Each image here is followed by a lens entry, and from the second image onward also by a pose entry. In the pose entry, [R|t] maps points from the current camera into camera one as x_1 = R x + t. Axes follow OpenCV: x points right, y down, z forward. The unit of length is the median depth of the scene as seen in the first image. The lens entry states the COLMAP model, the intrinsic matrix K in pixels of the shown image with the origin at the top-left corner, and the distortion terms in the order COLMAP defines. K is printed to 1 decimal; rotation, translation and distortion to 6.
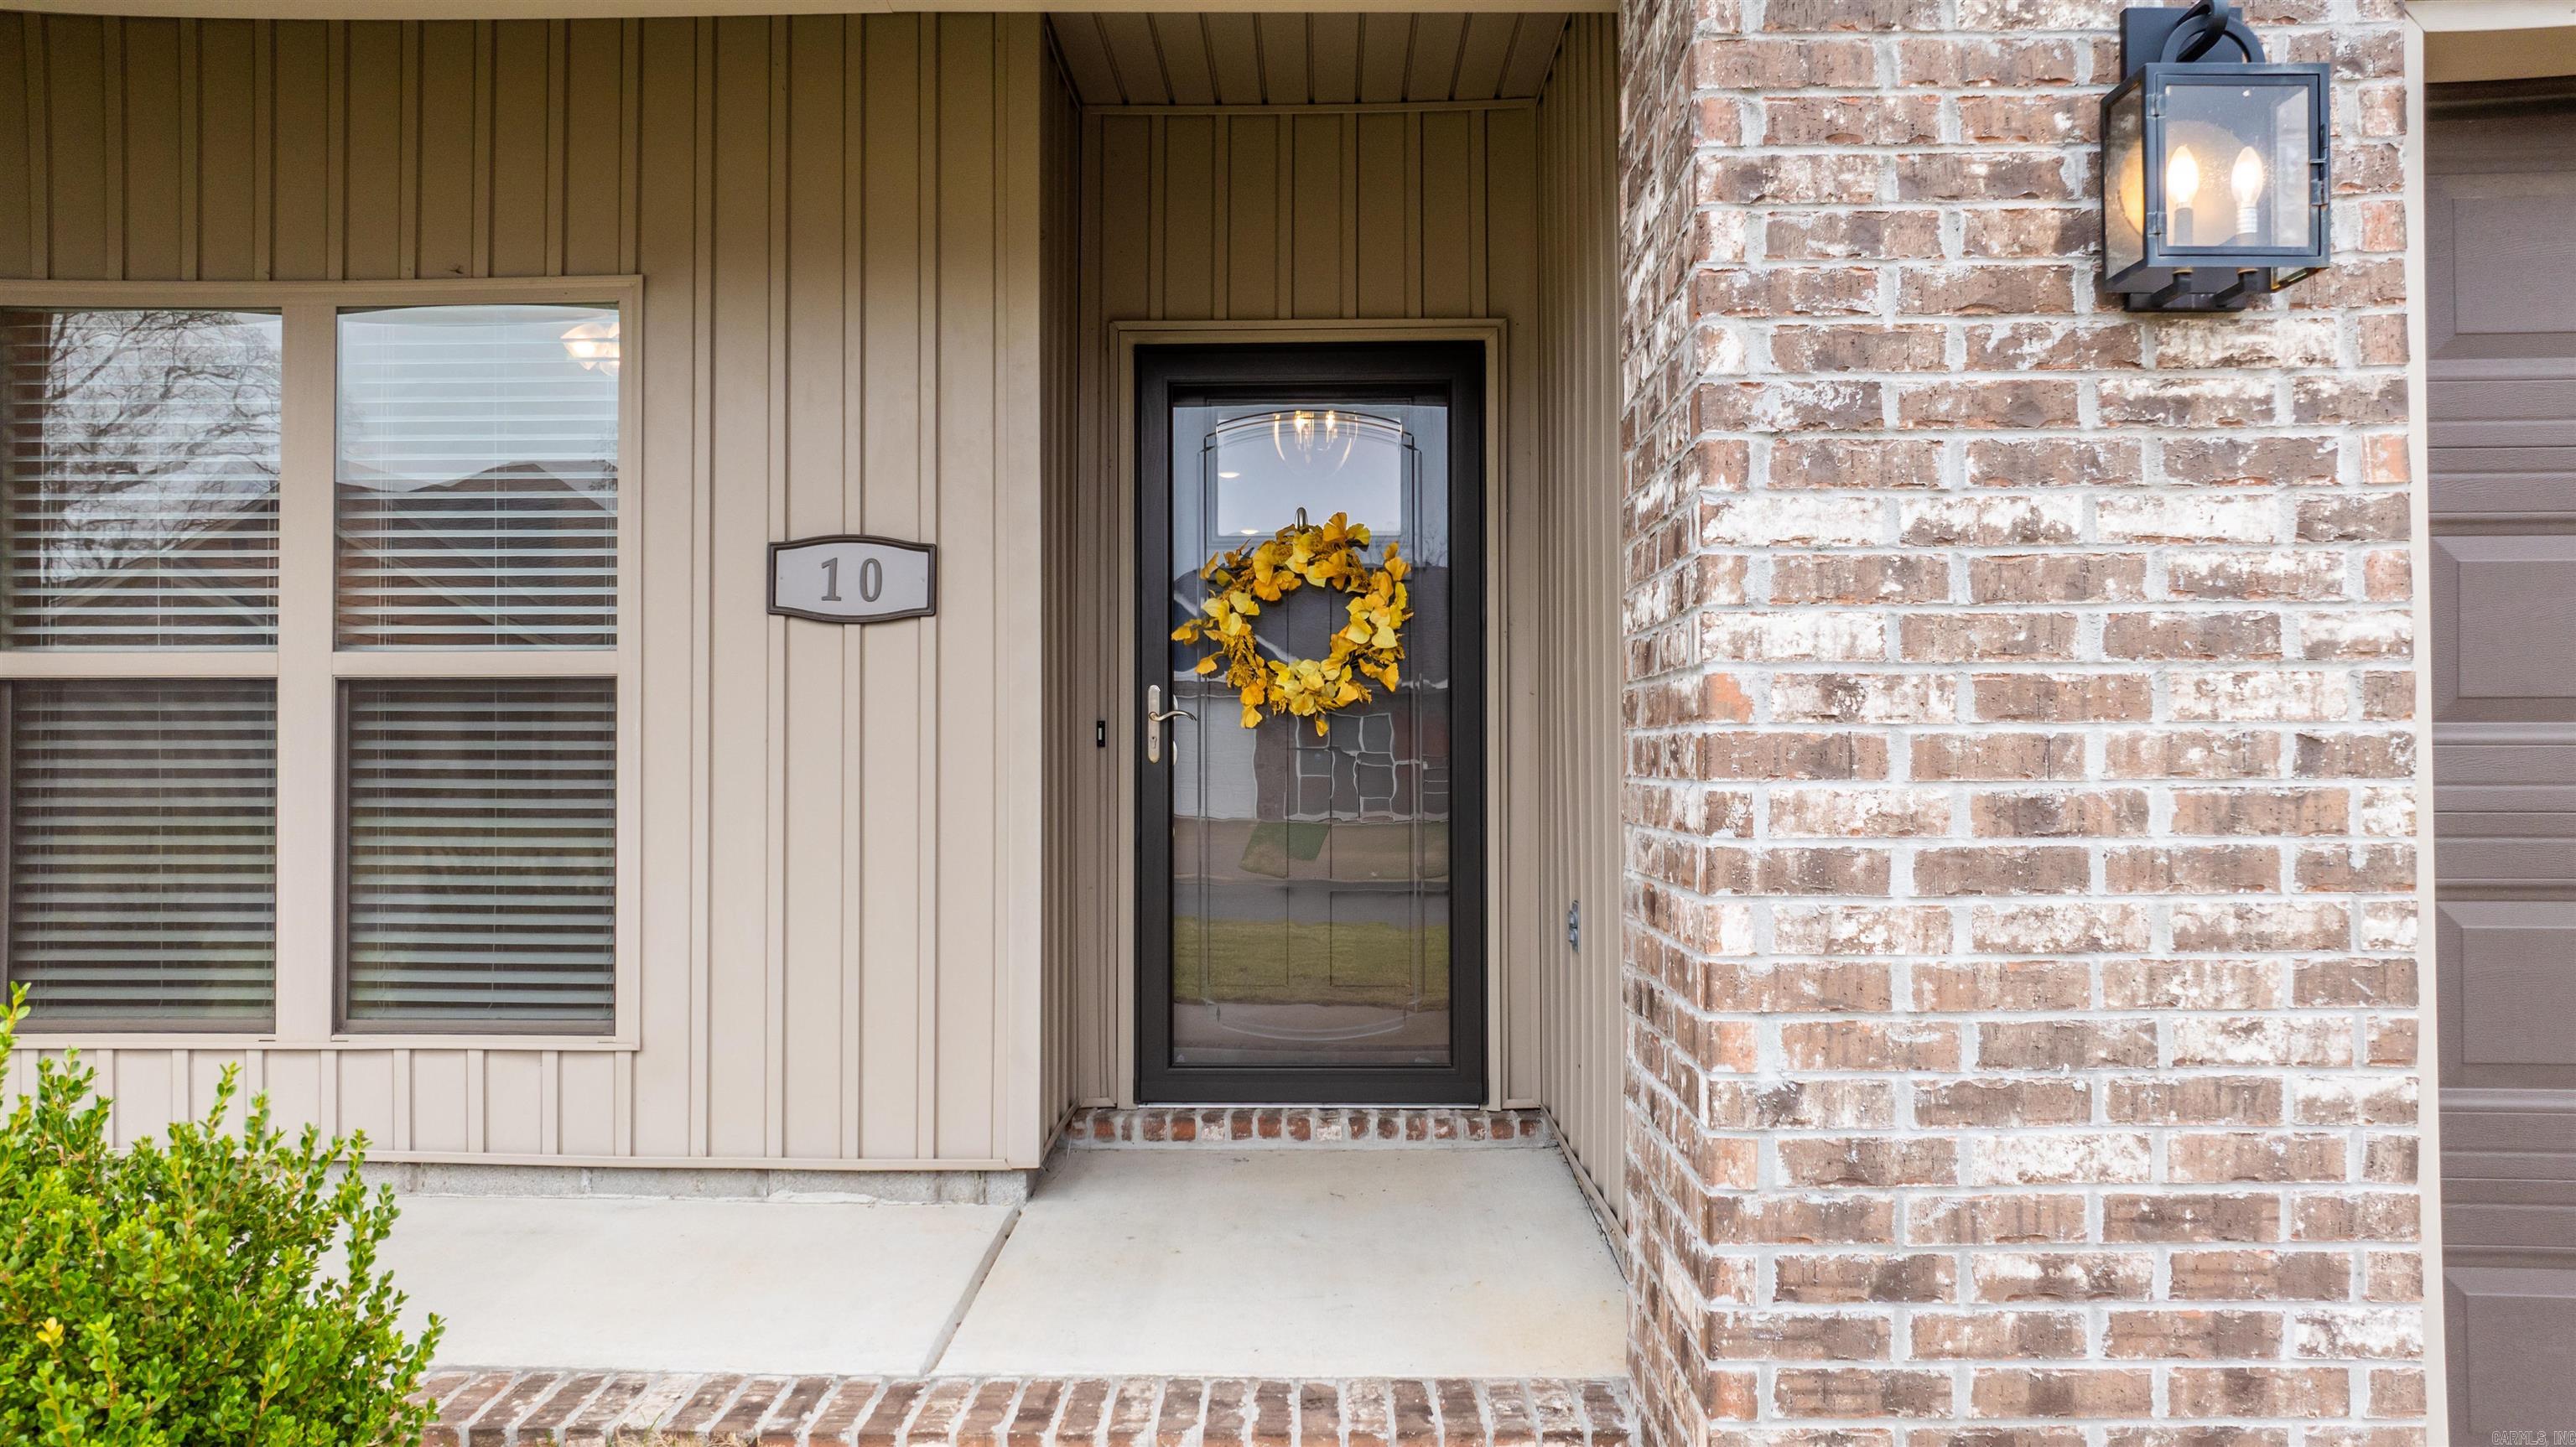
lens RADIAL K [[1819.9, 0, 1288.0], [0, 1819.9, 723.5], [0, 0, 1]] dist [-0.043748, 0.048221]
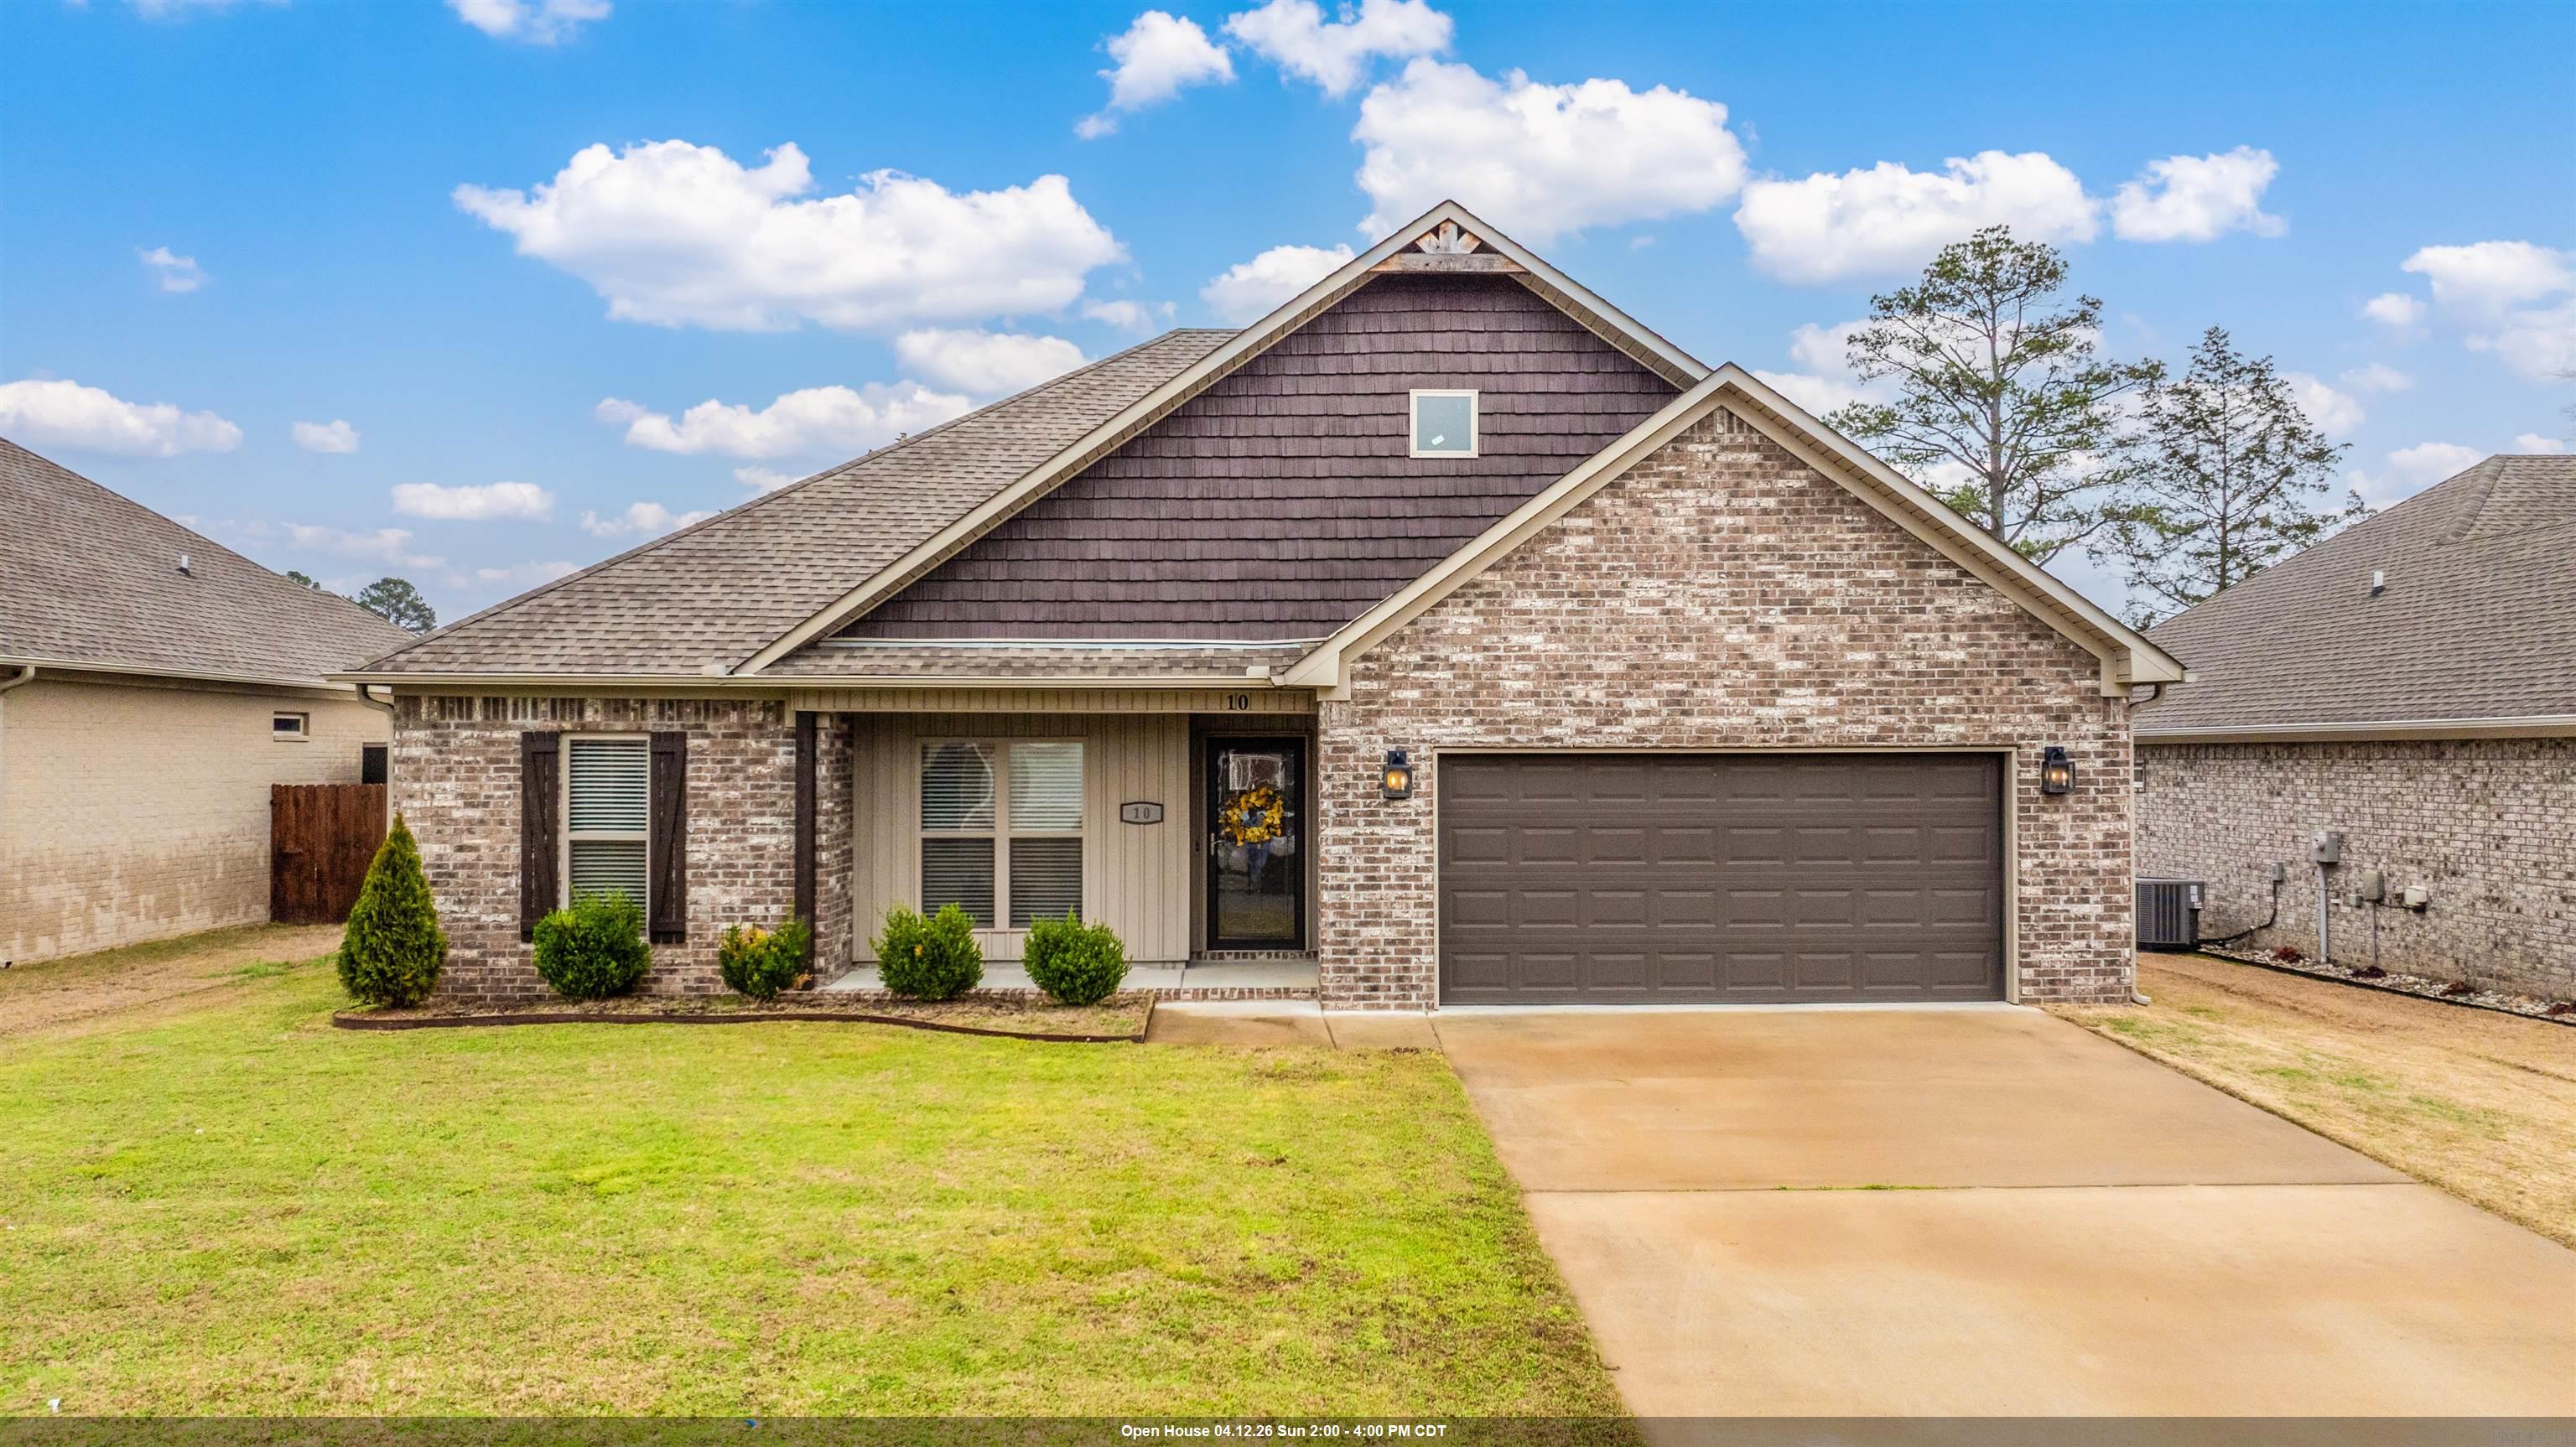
lens RADIAL K [[1846.4, 0, 1292.0], [0, 1846.4, 718.6], [0, 0, 1]] dist [-0.011700, -0.008505]
pose [[0.999240, 0.001248, 0.038970, -0.124117], [-0.001117, 0.999994, -0.003372, -0.486698], [-0.038974, 0.003326, 0.999235, -5.452154]]
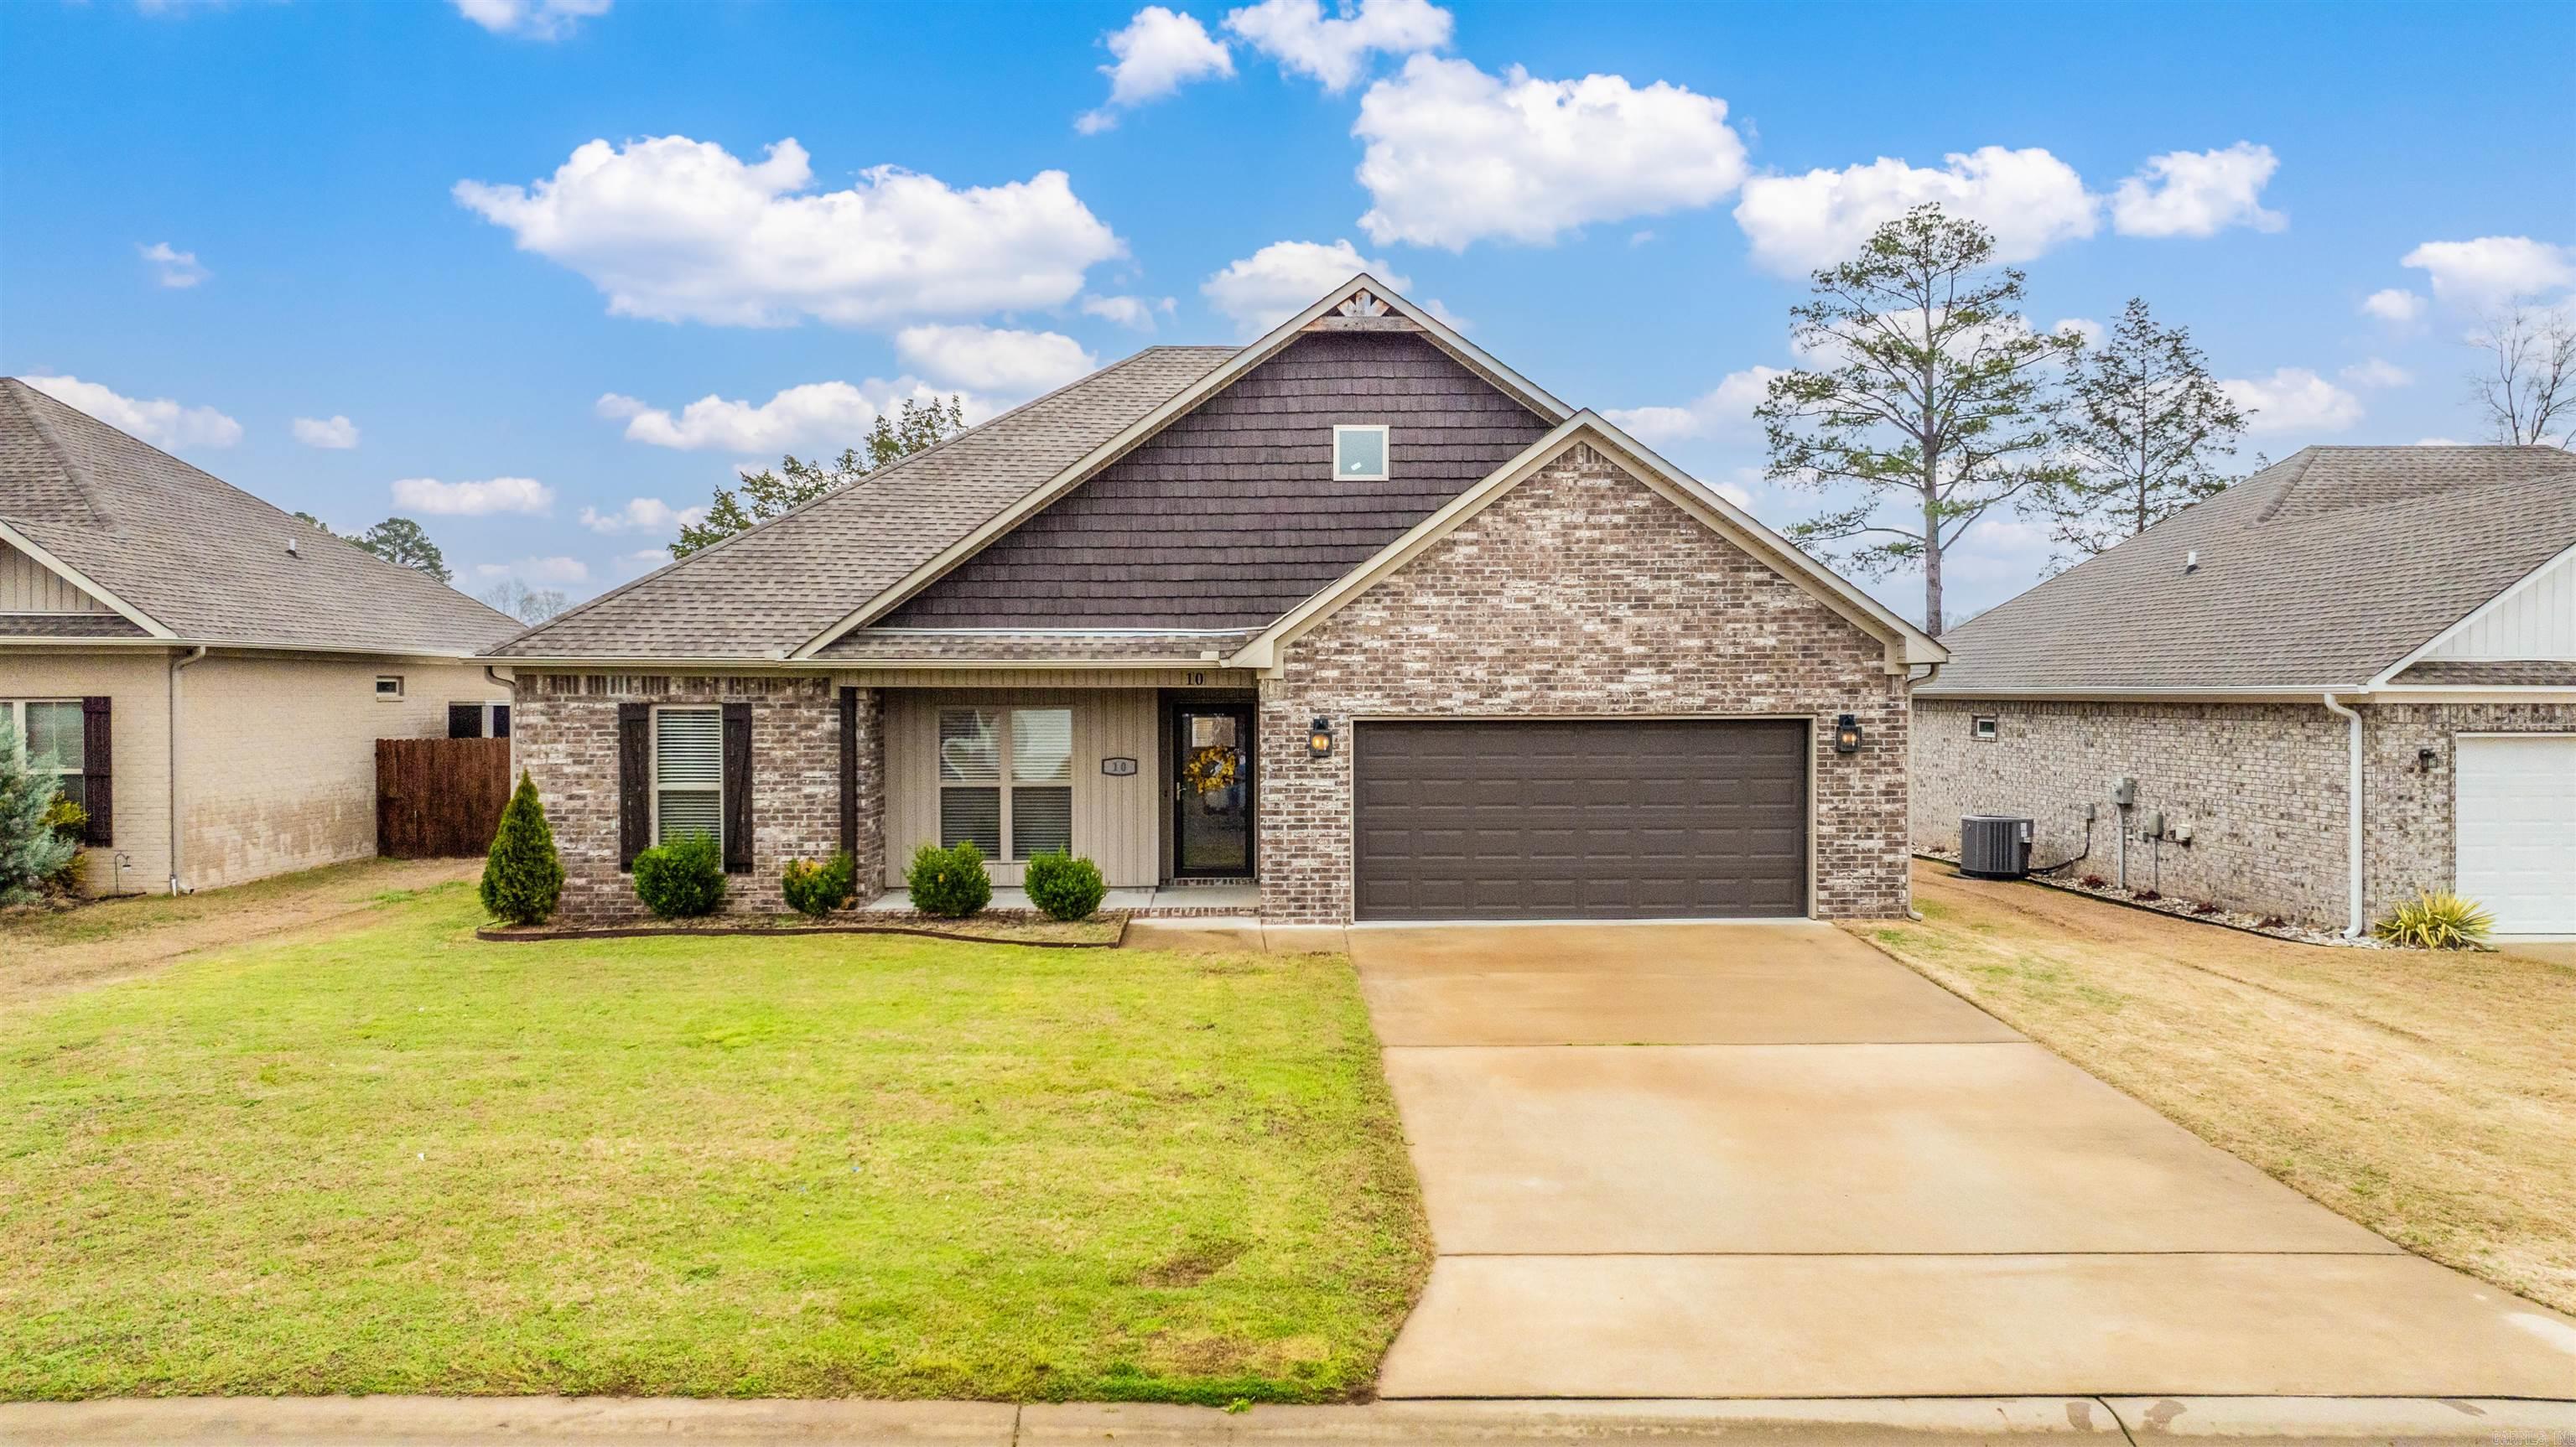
lens RADIAL K [[1826.9, 0, 1288.0], [0, 1826.9, 723.5], [0, 0, 1]] dist [-0.004375, -0.006493]
pose [[0.999237, -0.001797, 0.039012, 0.039269], [0.000435, 0.999391, 0.034890, -0.655260], [-0.039051, -0.034847, 0.998629, -7.020328]]
